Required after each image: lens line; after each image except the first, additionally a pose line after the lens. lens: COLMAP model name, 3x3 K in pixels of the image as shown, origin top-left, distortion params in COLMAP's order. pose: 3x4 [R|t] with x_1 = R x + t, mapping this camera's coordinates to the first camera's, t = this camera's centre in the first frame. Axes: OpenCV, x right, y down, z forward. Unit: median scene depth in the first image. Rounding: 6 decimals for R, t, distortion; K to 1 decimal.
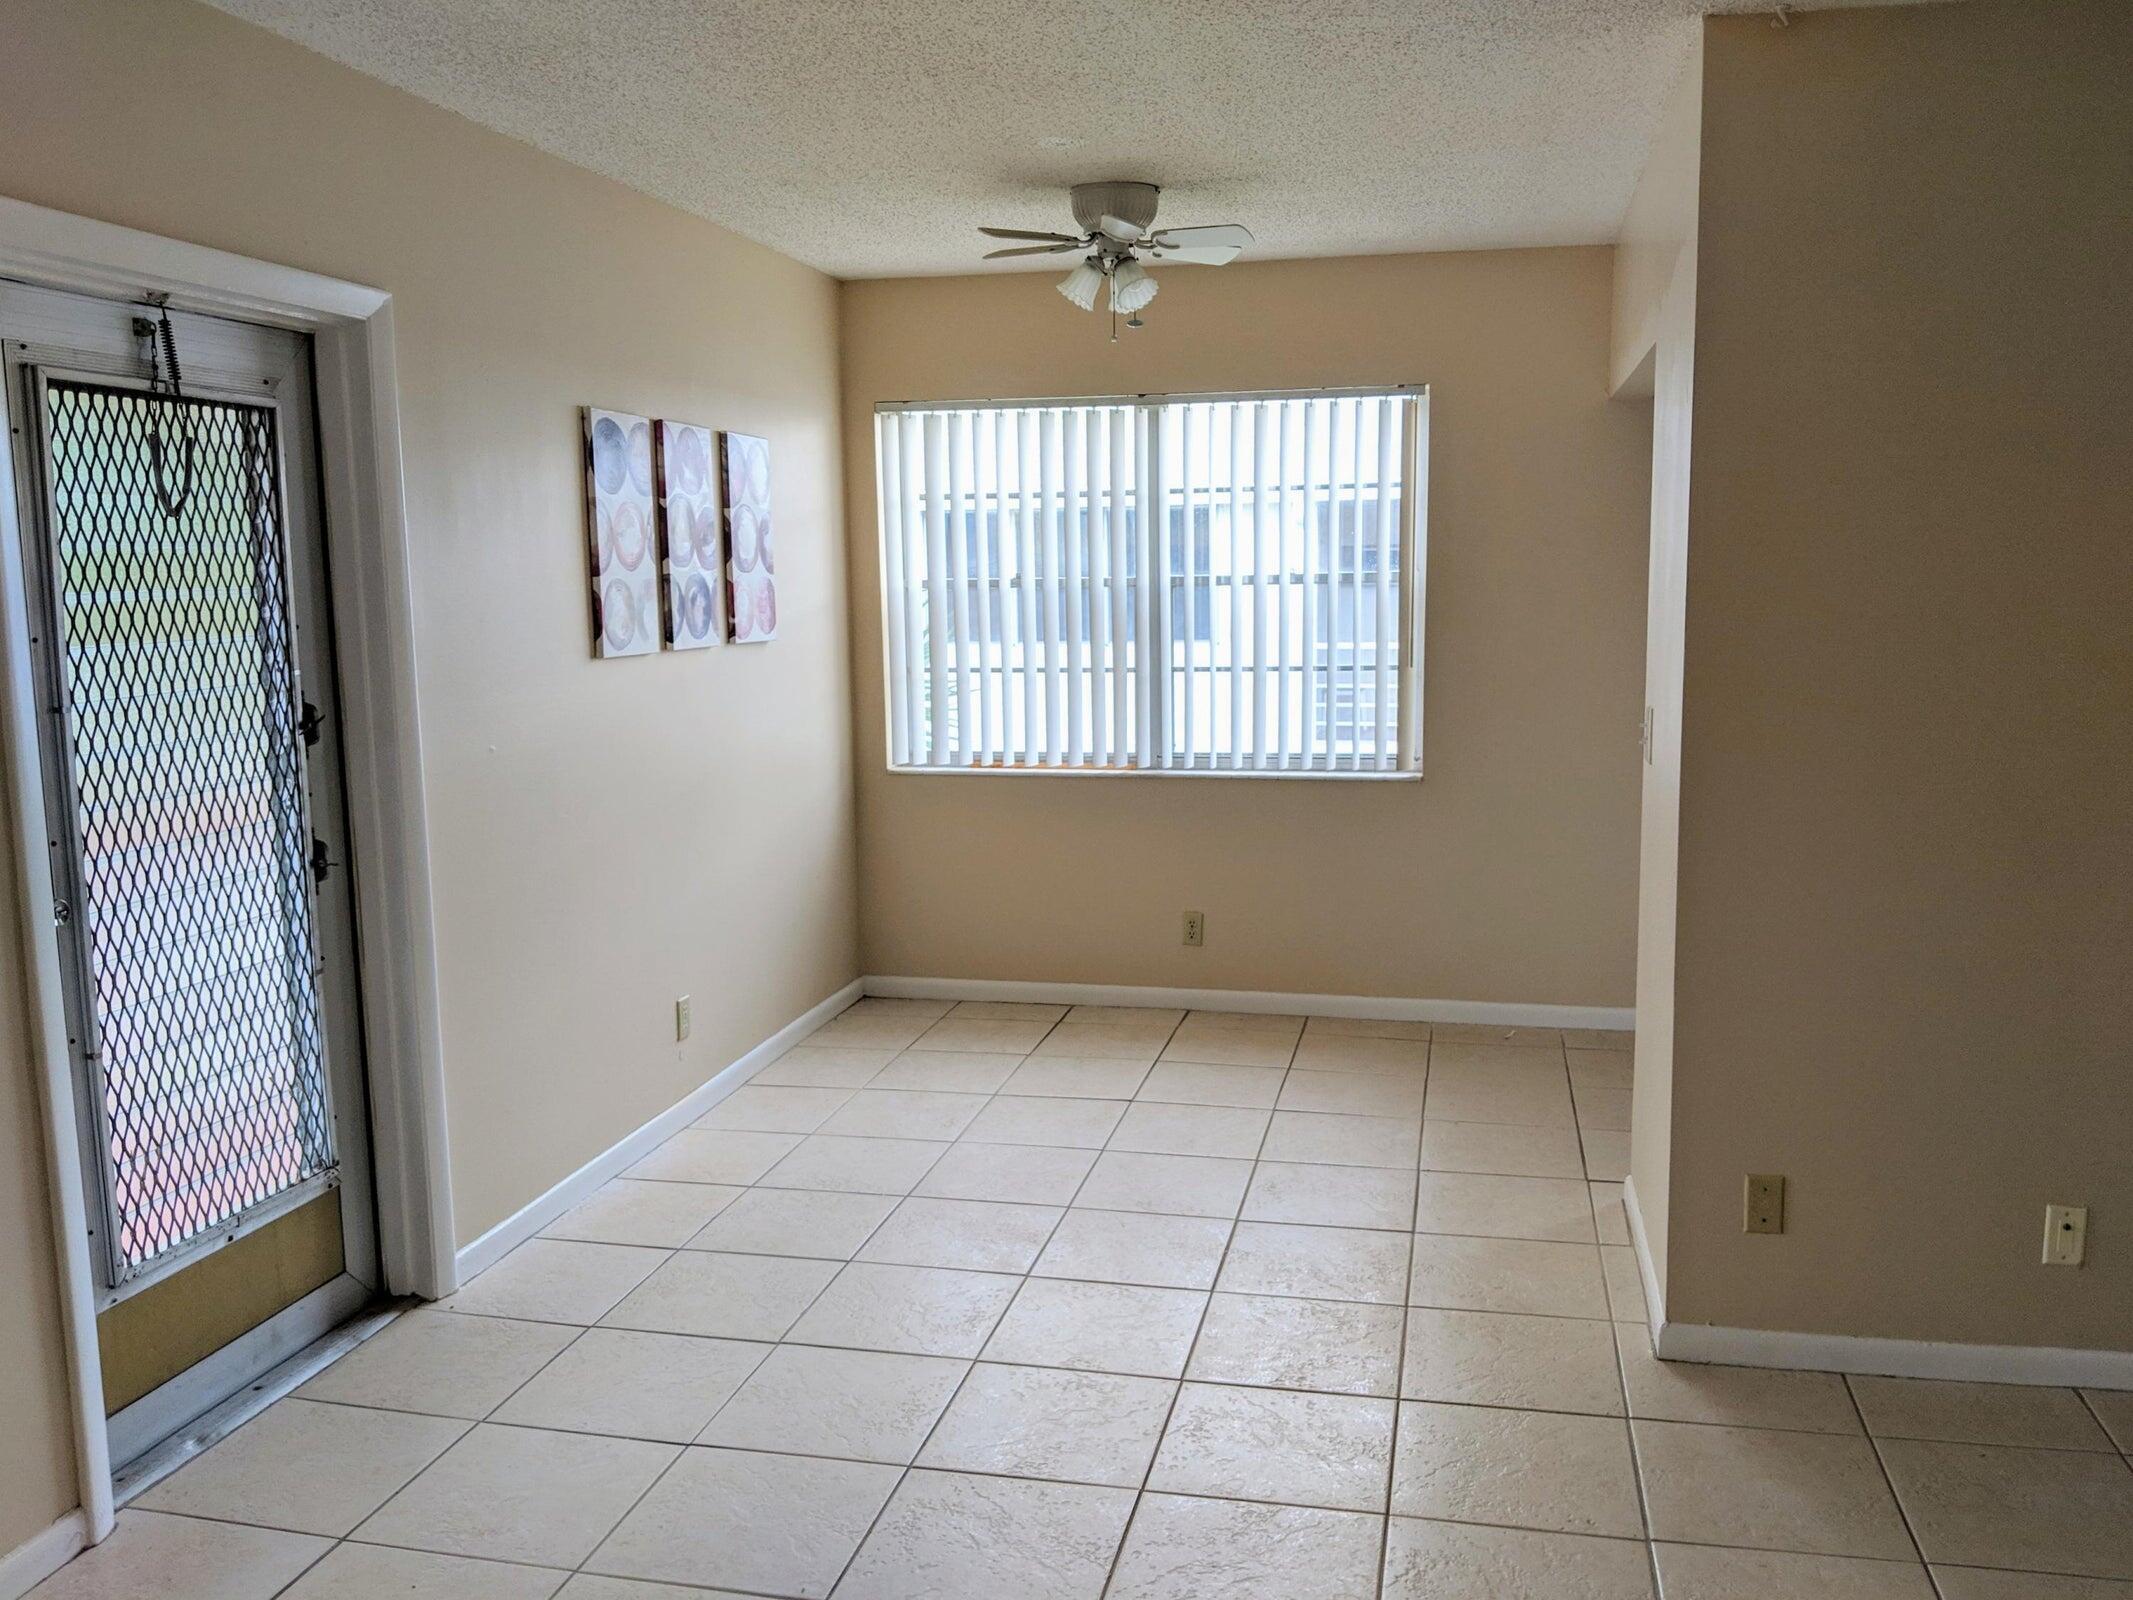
lens RADIAL K [[1830.1, 0, 1066.5], [0, 1830.1, 800.0], [0, 0, 1]] dist [-0.009138, -0.012833]
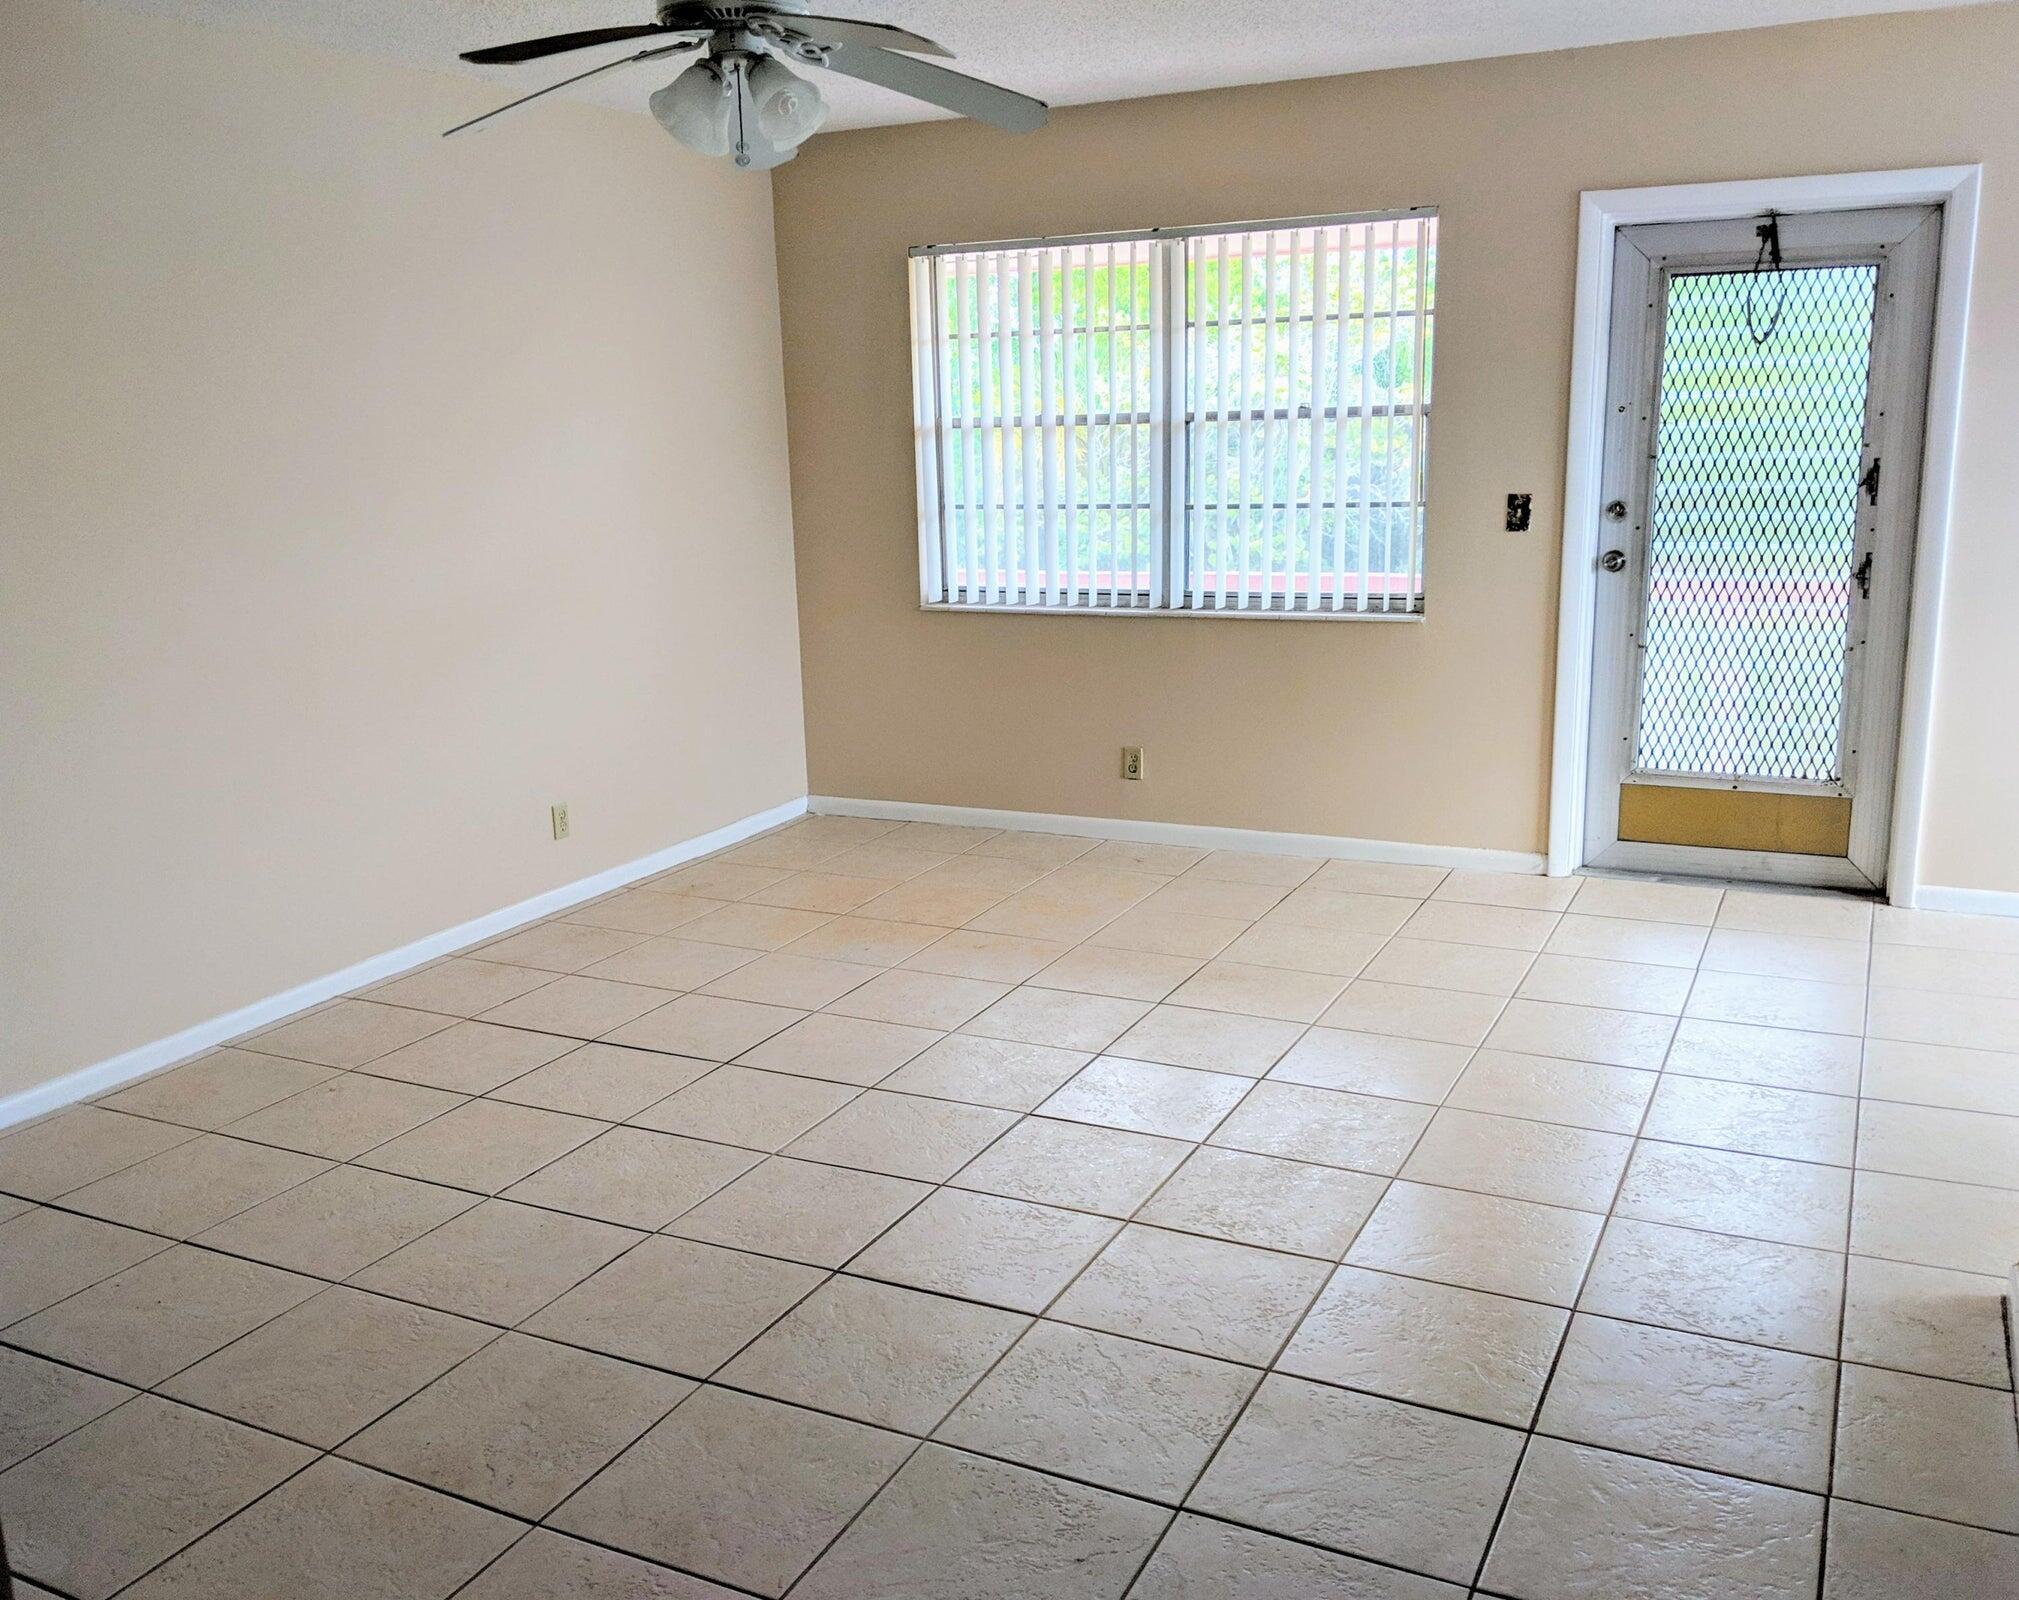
lens RADIAL K [[1726.2, 0, 1009.5], [0, 1726.2, 800.0], [0, 0, 1]] dist [-0.005057, -0.007004]
pose [[-0.234052, 0.229938, -0.944642, 1.225640], [-0.093225, 0.961845, 0.257224, -0.095283], [0.967744, 0.148268, -0.203686, 0.702058]]
